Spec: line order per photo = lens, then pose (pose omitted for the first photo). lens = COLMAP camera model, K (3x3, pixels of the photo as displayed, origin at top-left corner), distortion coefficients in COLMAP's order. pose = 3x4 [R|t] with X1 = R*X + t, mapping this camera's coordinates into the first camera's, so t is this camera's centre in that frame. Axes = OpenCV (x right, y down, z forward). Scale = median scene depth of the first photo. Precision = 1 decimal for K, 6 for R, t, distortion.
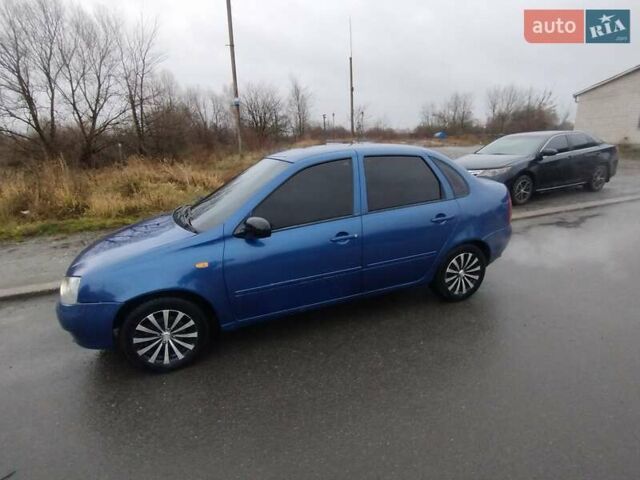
lens RADIAL K [[328.8, 0, 314.3], [0, 328.8, 221.9], [0, 0, 1]] dist [0.001541, 0.002170]
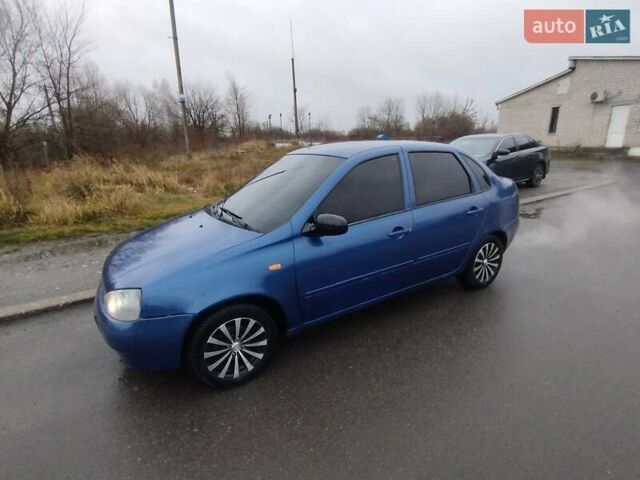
lens RADIAL K [[328.8, 0, 314.3], [0, 328.8, 221.9], [0, 0, 1]] dist [0.001541, 0.002170]
pose [[0.982954, -0.034062, 0.180671, -0.110766], [0.034644, 0.999400, -0.000067, 0.002194], [-0.180560, 0.006325, 0.983544, 0.017281]]
